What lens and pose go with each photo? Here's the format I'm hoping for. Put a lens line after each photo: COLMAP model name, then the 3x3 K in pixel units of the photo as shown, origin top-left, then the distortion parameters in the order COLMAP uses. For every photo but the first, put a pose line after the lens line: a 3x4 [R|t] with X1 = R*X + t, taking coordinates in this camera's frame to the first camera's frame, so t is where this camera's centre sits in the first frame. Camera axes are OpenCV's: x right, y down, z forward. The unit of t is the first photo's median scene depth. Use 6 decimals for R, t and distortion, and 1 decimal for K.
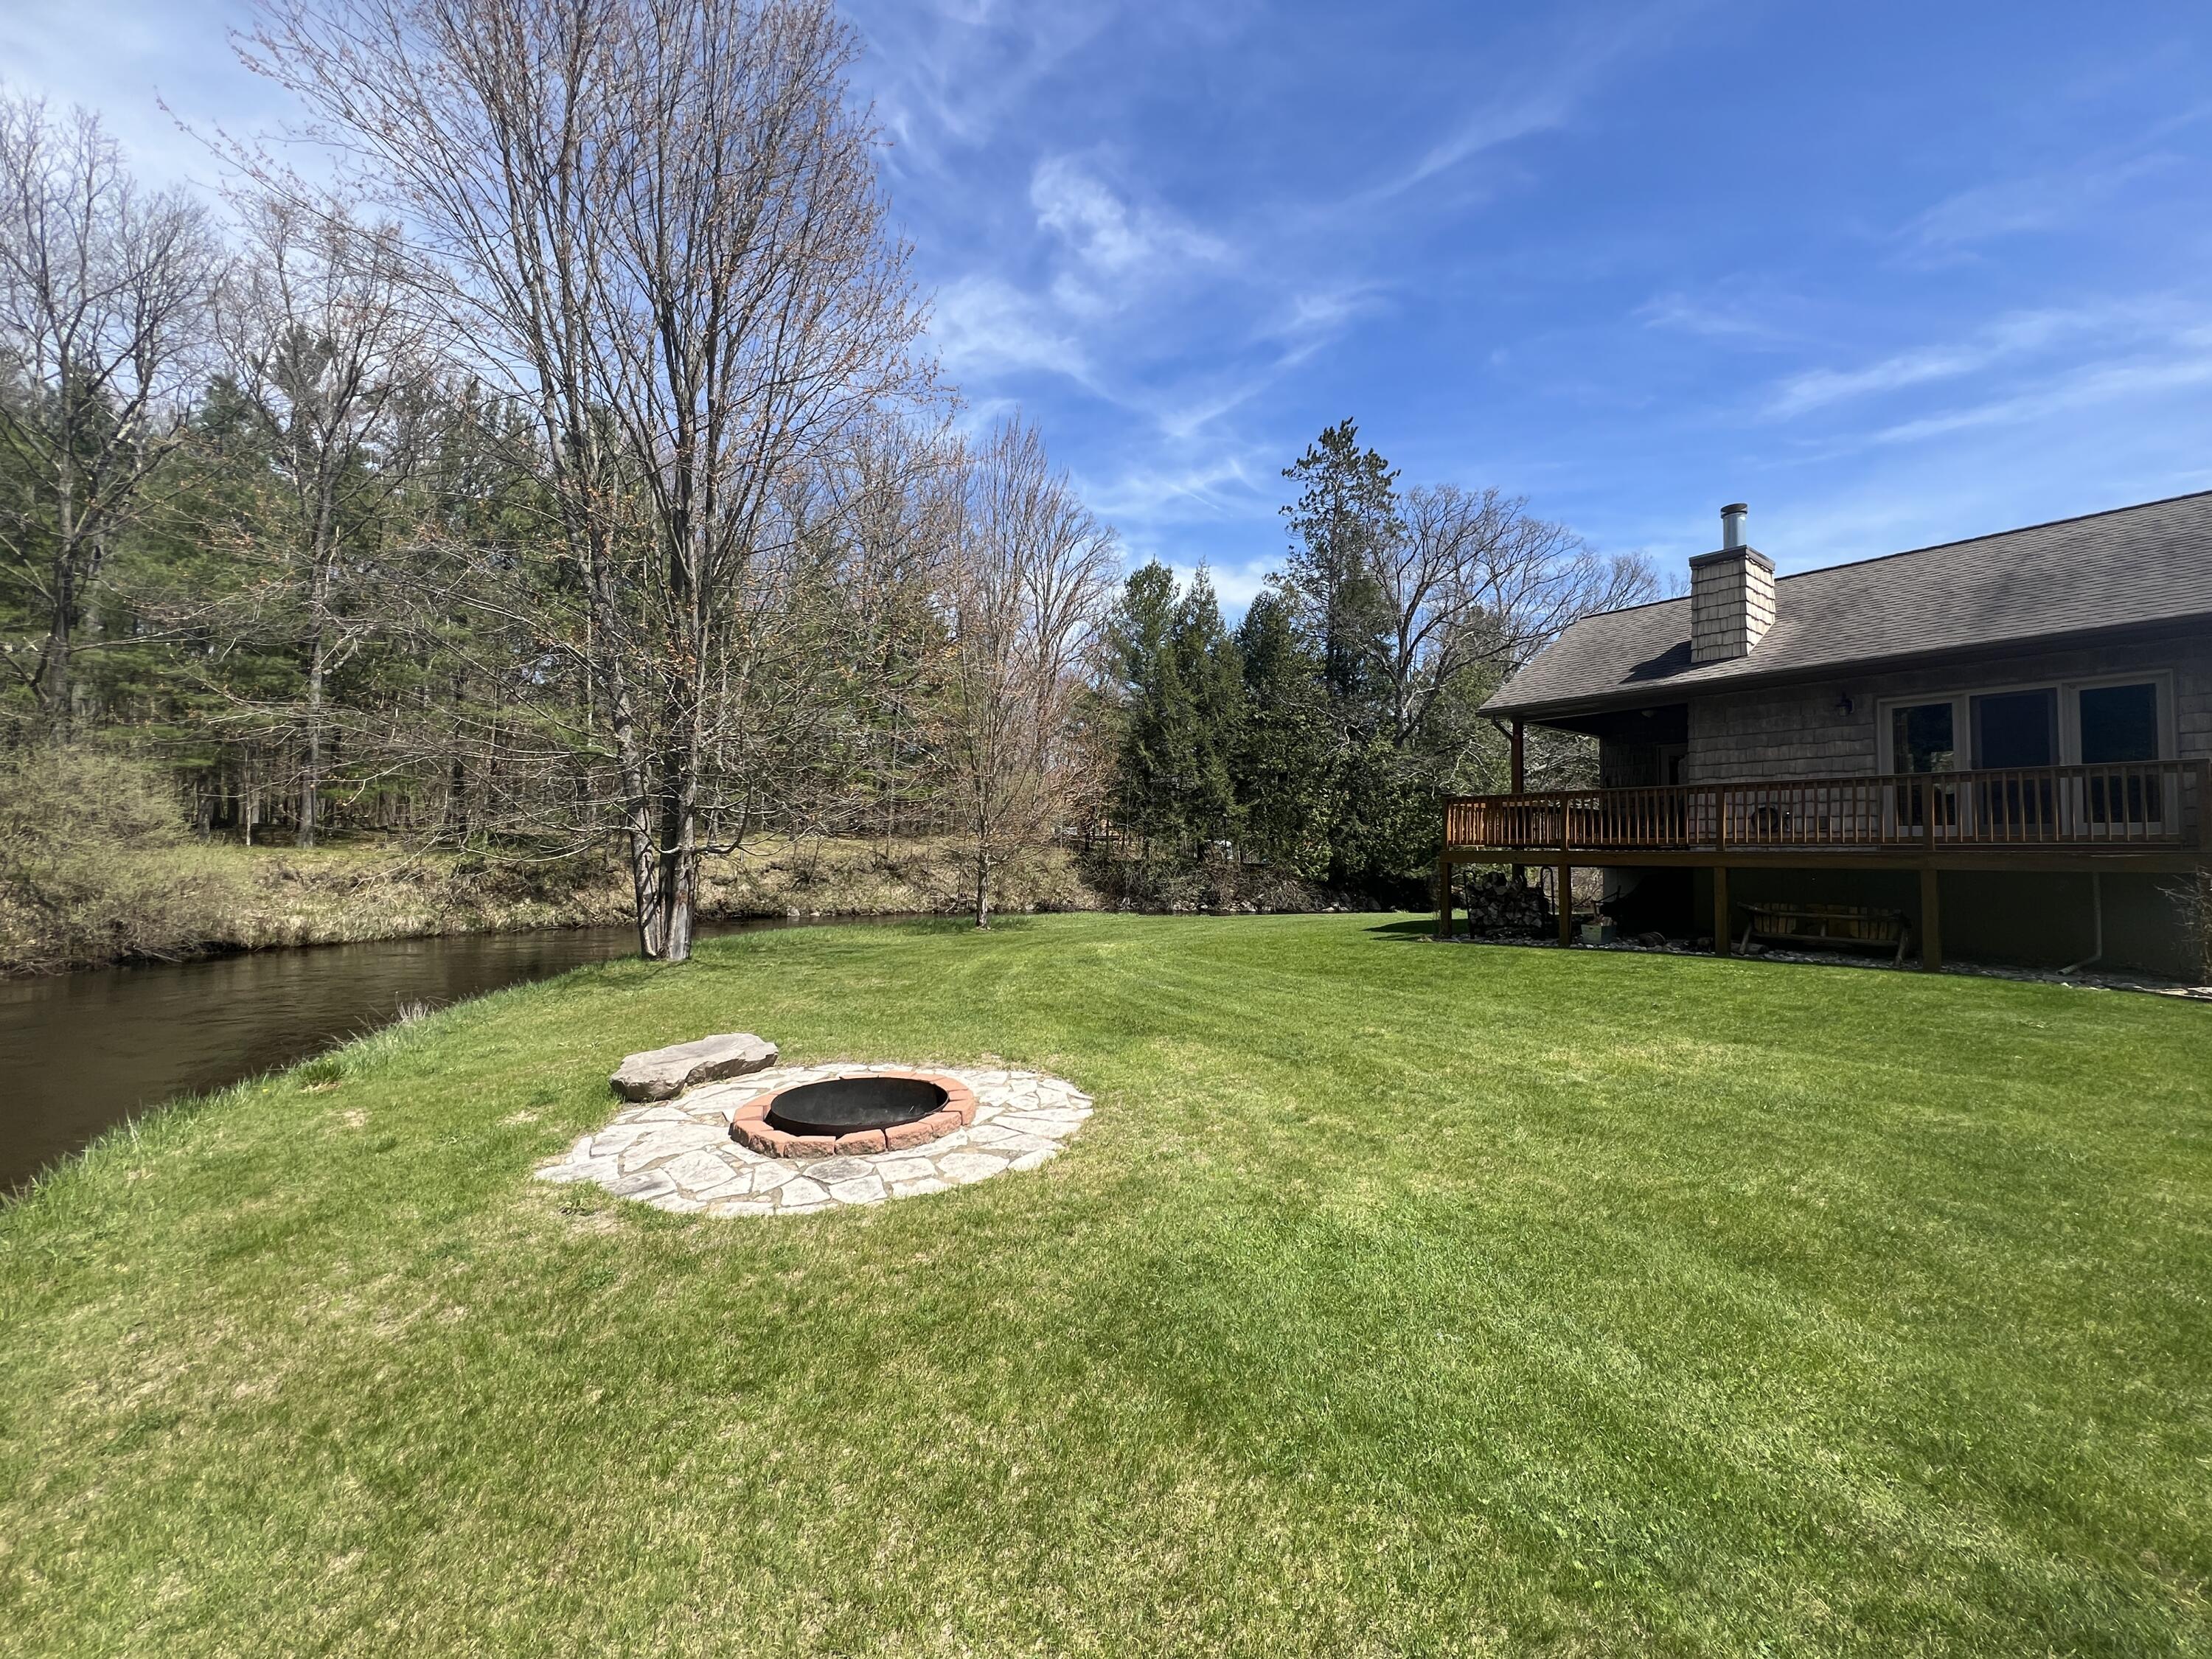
lens RADIAL K [[881.8, 0, 1108.0], [0, 881.8, 815.6], [0, 0, 1]] dist [-0.001021, -0.000202]
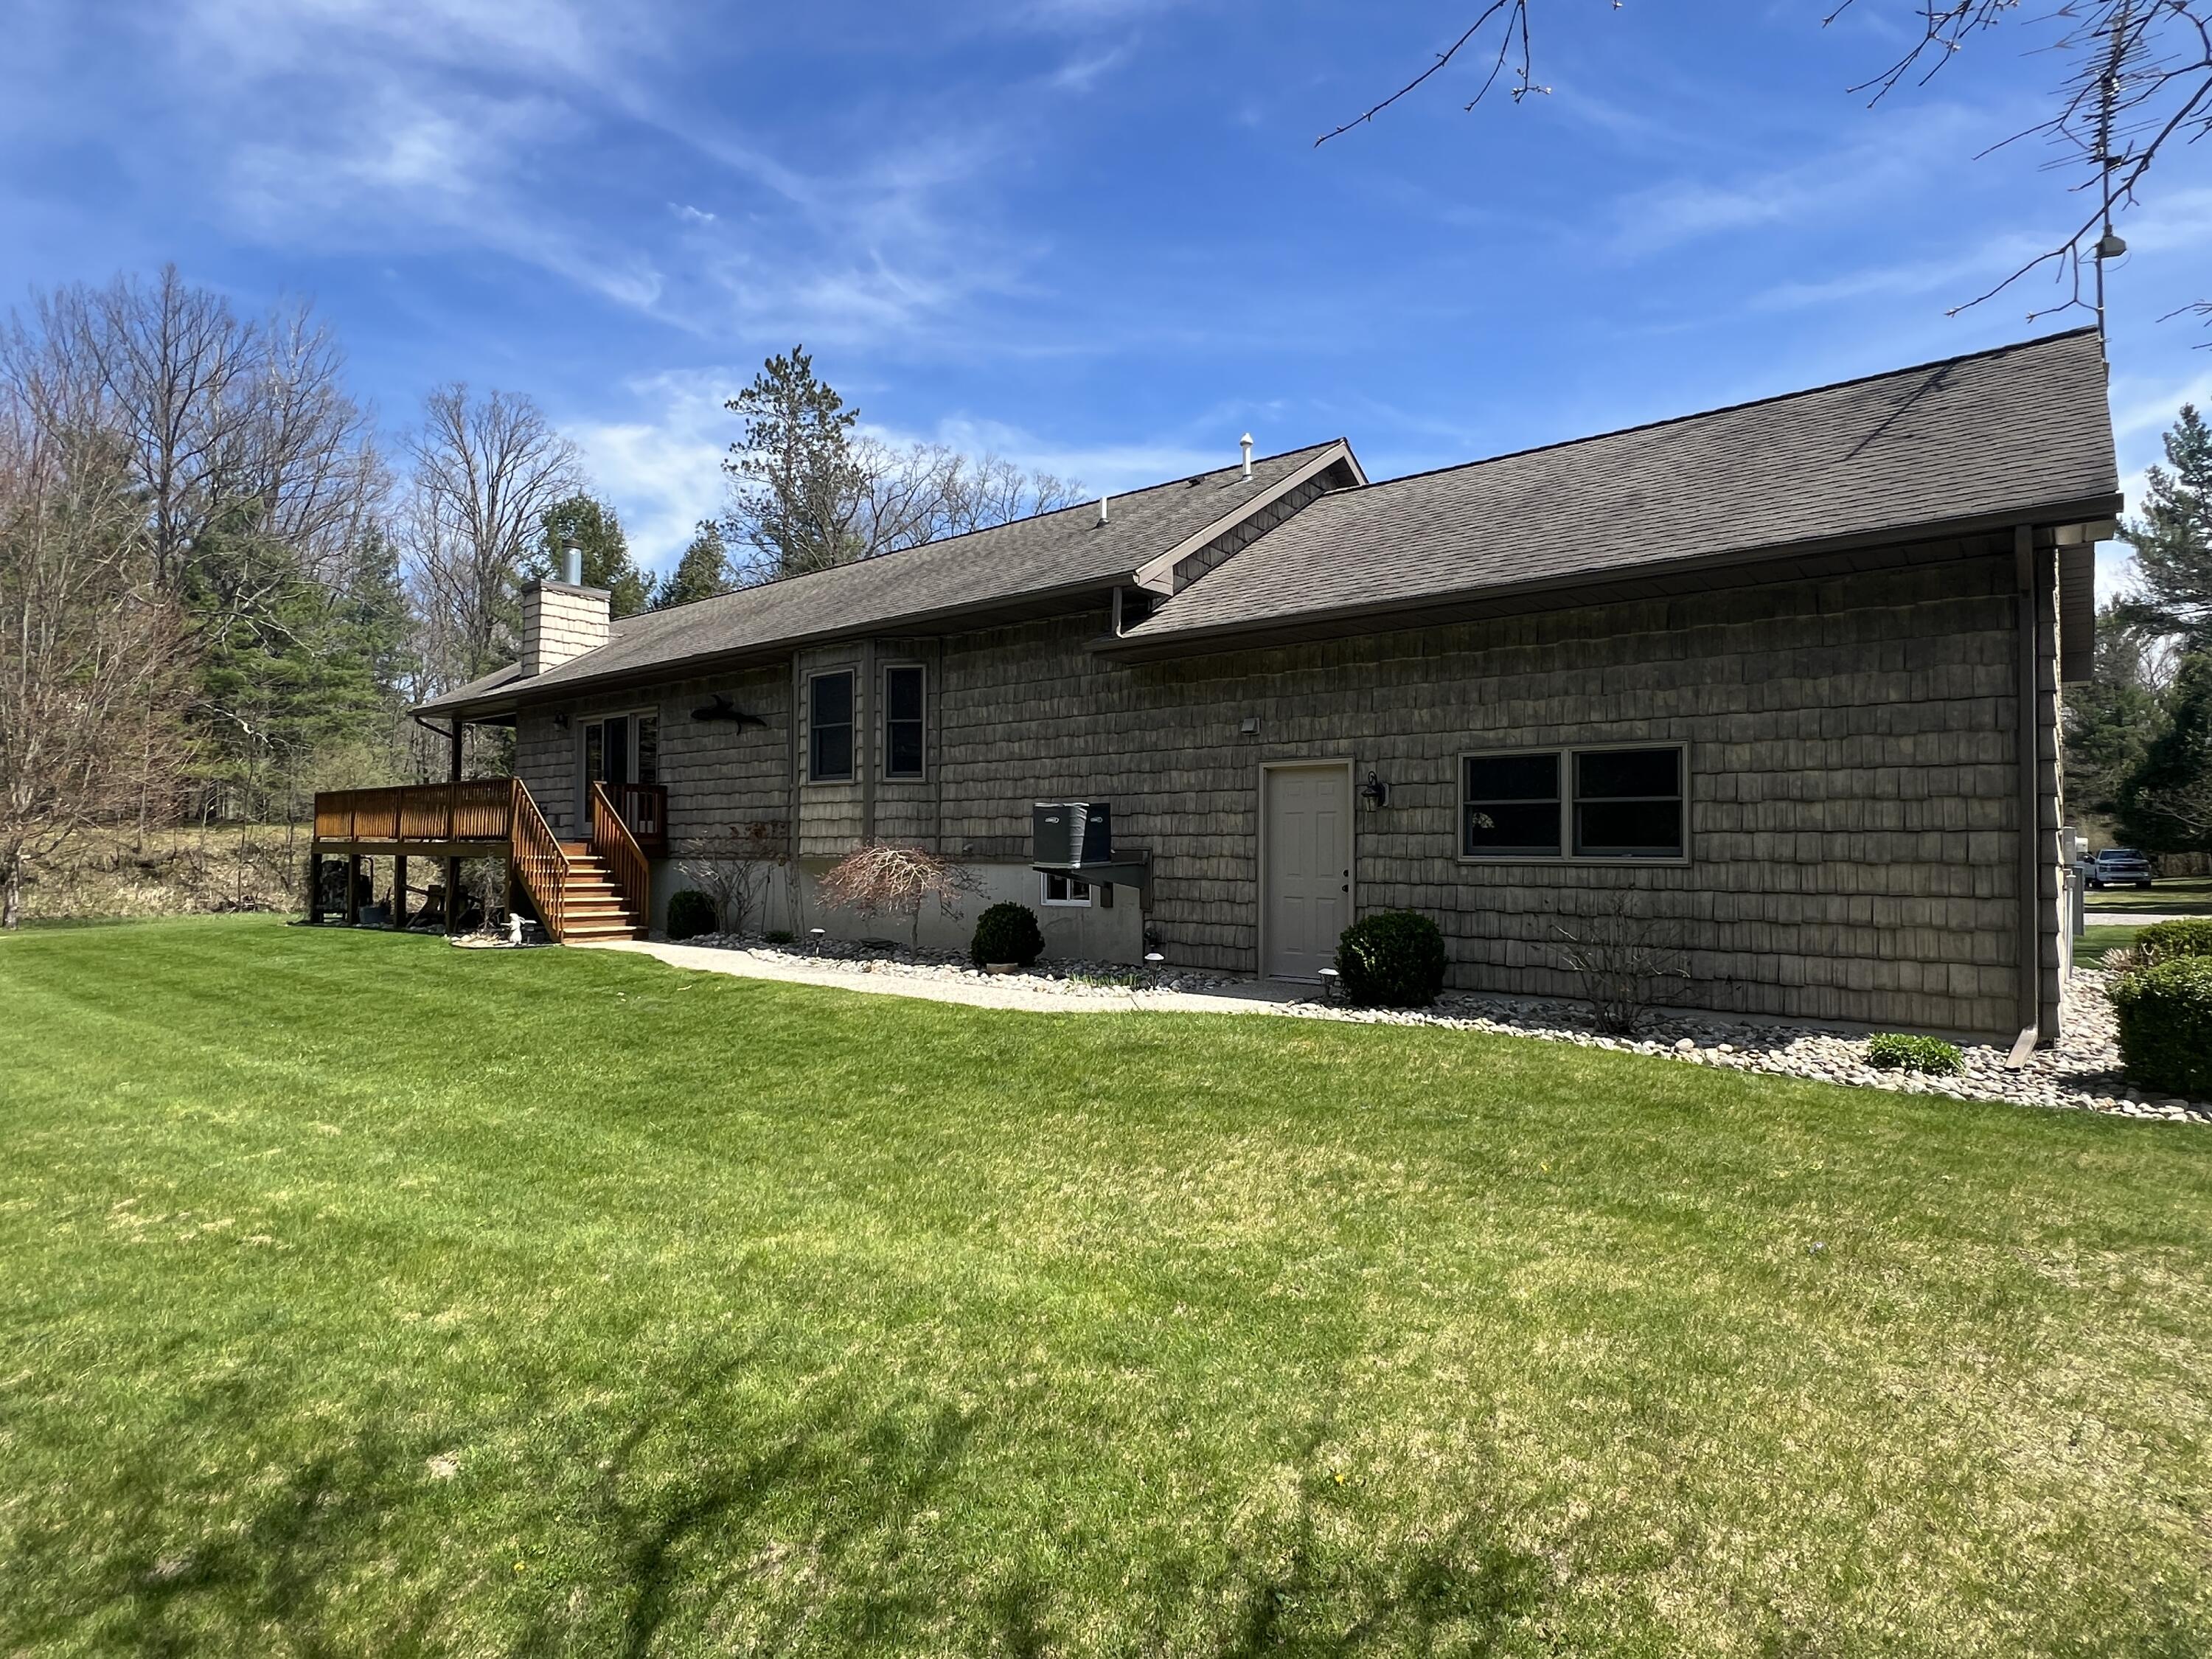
lens RADIAL K [[1169.8, 0, 1106.0], [0, 1169.8, 829.5], [0, 0, 1]] dist [-0.001160, -0.000855]
pose [[0.973881, 0.002852, 0.227040, 0.343938], [-0.007968, 0.999734, 0.021620, -0.002795], [-0.226918, -0.022865, 0.973645, -0.224198]]
